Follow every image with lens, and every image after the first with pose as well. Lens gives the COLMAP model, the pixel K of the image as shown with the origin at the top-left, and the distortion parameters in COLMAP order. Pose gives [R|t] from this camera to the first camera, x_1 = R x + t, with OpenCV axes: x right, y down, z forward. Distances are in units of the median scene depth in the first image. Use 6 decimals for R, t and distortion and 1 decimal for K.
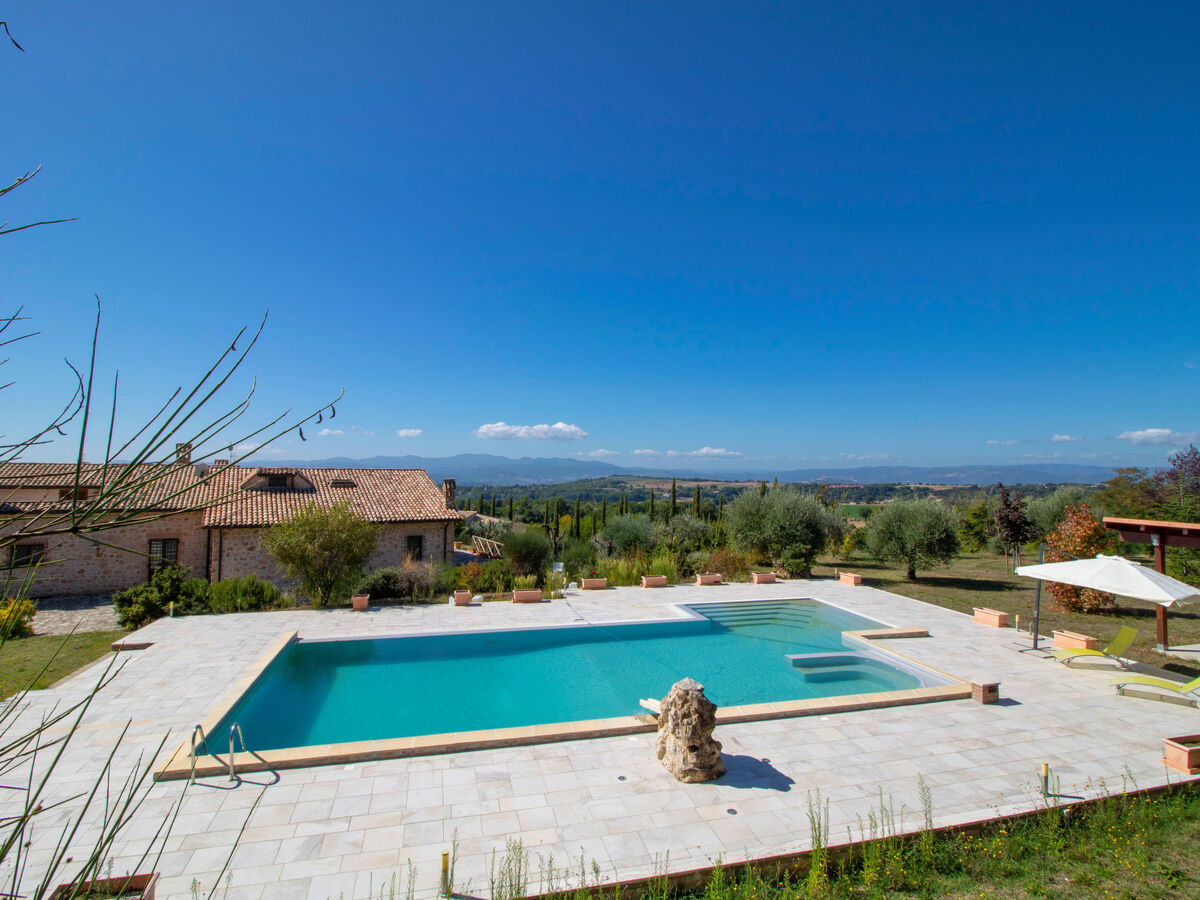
lens RADIAL K [[629.6, 0, 602.1], [0, 629.6, 441.7], [0, 0, 1]] dist [-0.007082, -0.004757]
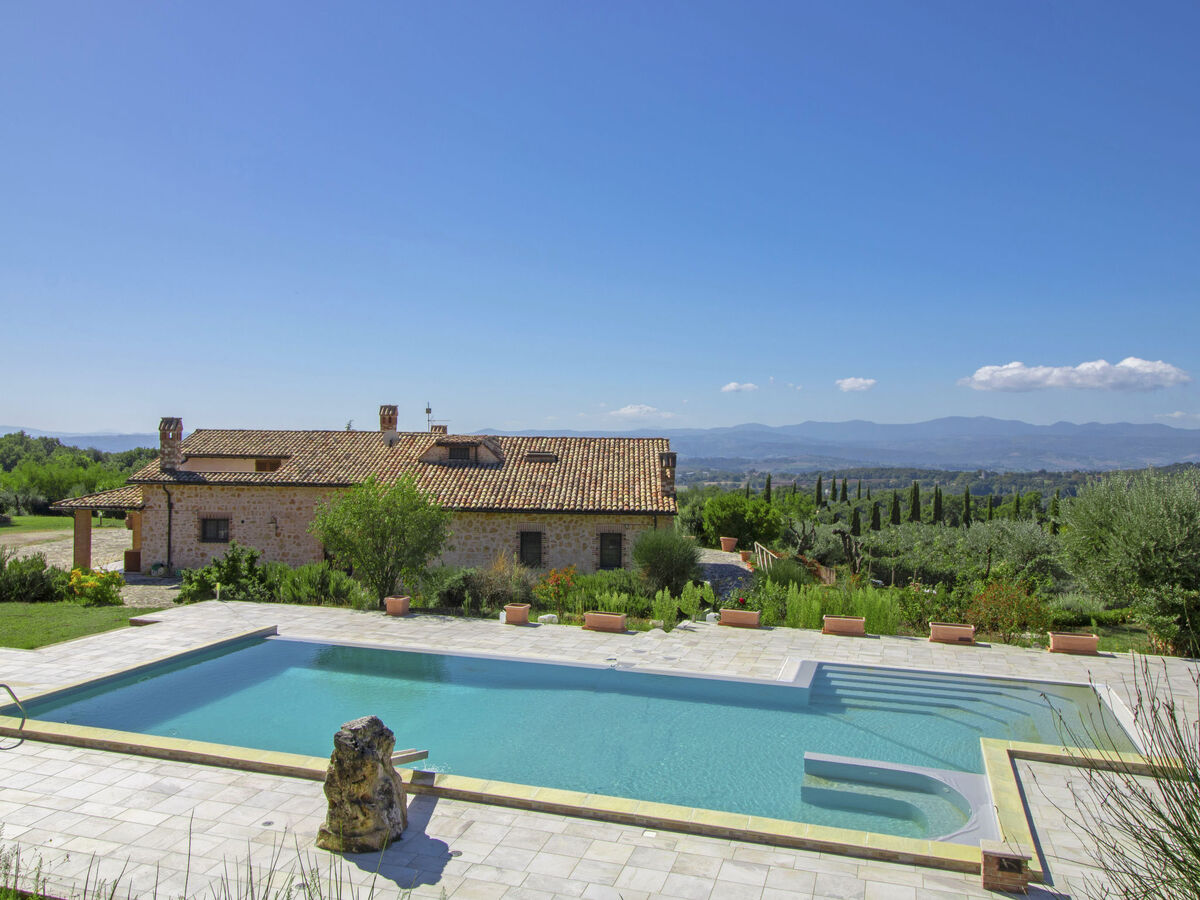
lens RADIAL K [[1007.6, 0, 558.0], [0, 1007.6, 452.4], [0, 0, 1]] dist [0.015527, -0.004388]
pose [[0.830088, 0.011144, -0.557521, 0.394122], [0.018765, 0.998676, 0.047900, 0.008530], [0.557317, -0.050223, 0.828780, 0.070426]]
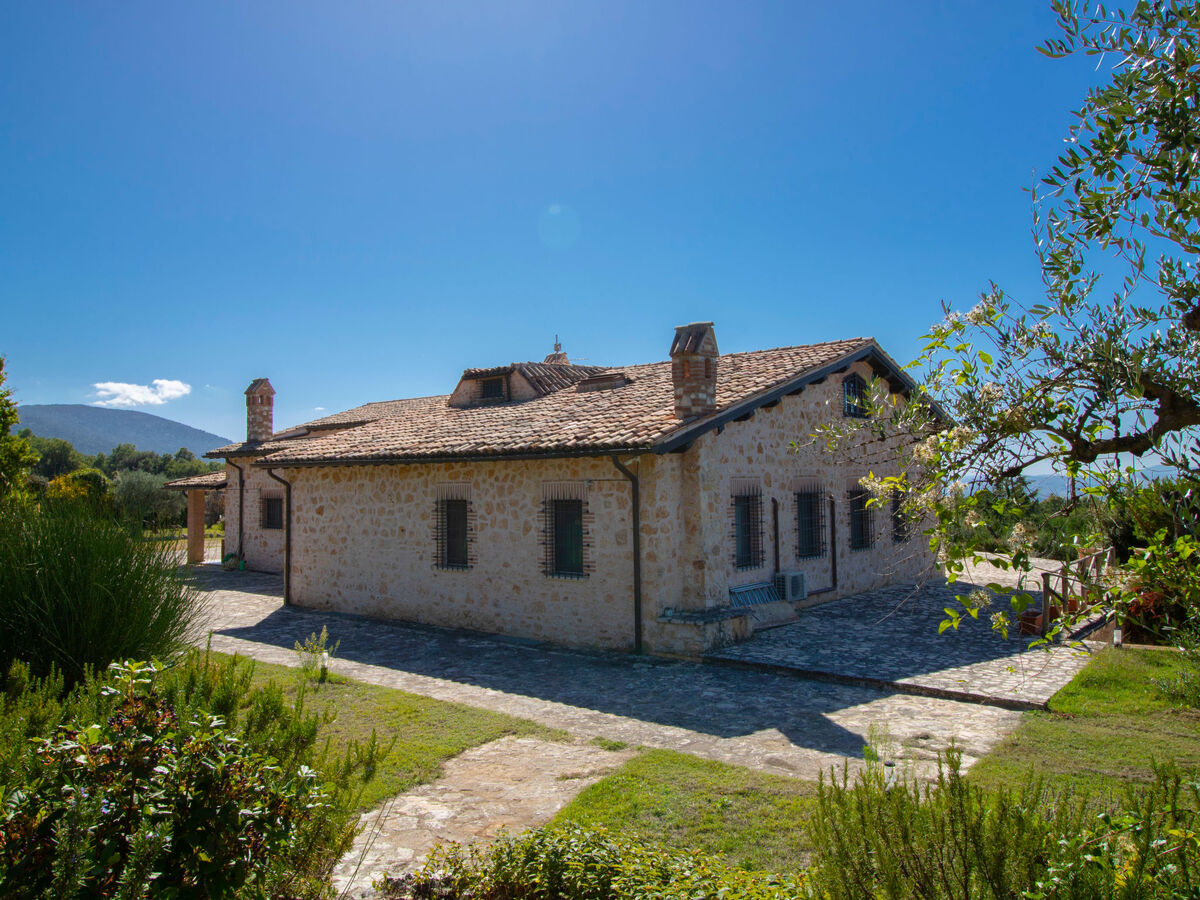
lens RADIAL K [[857.0, 0, 607.3], [0, 857.0, 451.8], [0, 0, 1]] dist [-0.008254, -0.000004]
pose [[0.363360, -0.044564, -0.930582, 0.189684], [0.062435, 0.997775, -0.023403, 0.196418], [0.929554, -0.049597, 0.365334, 1.232333]]
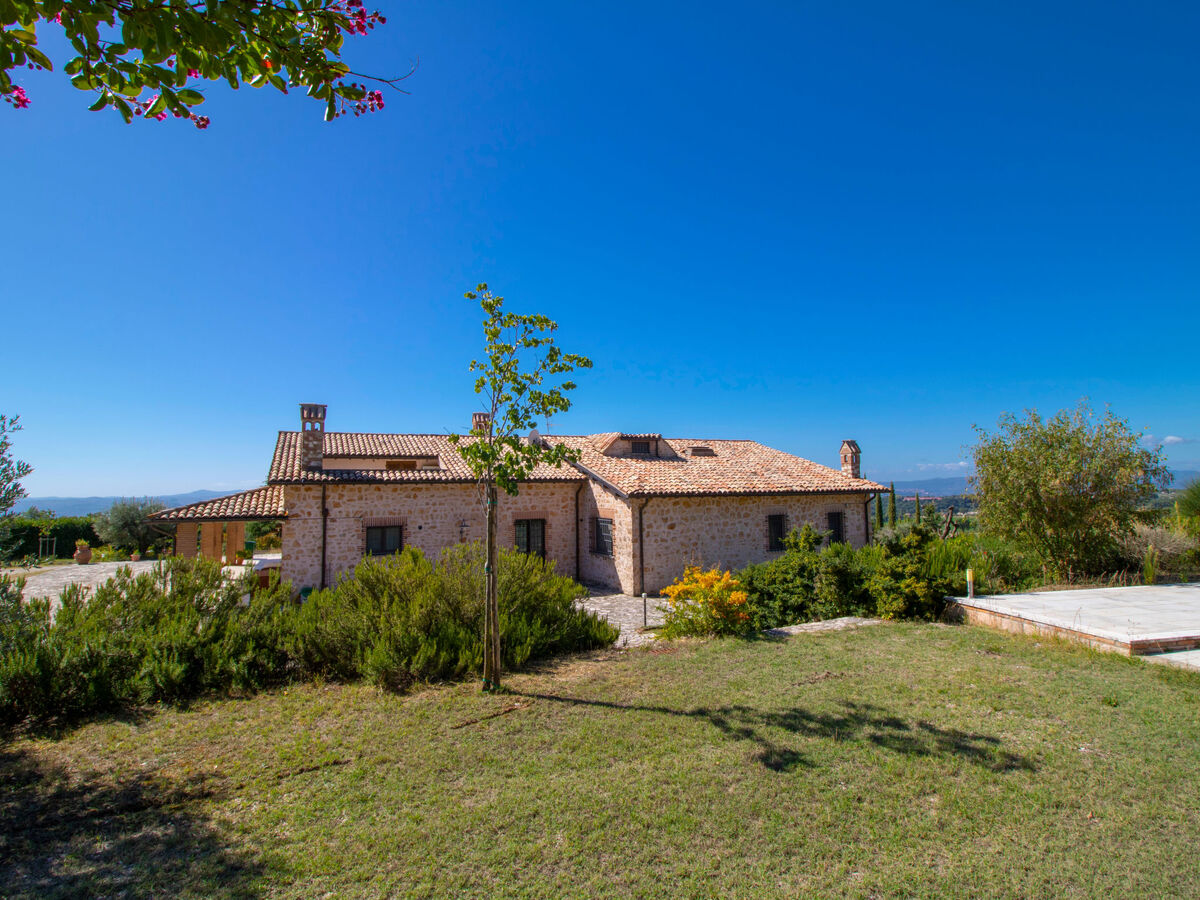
lens RADIAL K [[629.6, 0, 588.4], [0, 629.6, 448.8], [0, 0, 1]] dist [-0.007082, -0.004757]
pose [[0.995637, -0.029048, -0.088674, -0.749681], [0.027127, 0.999372, -0.022791, 0.119252], [0.089281, 0.020286, 0.995800, 0.325544]]
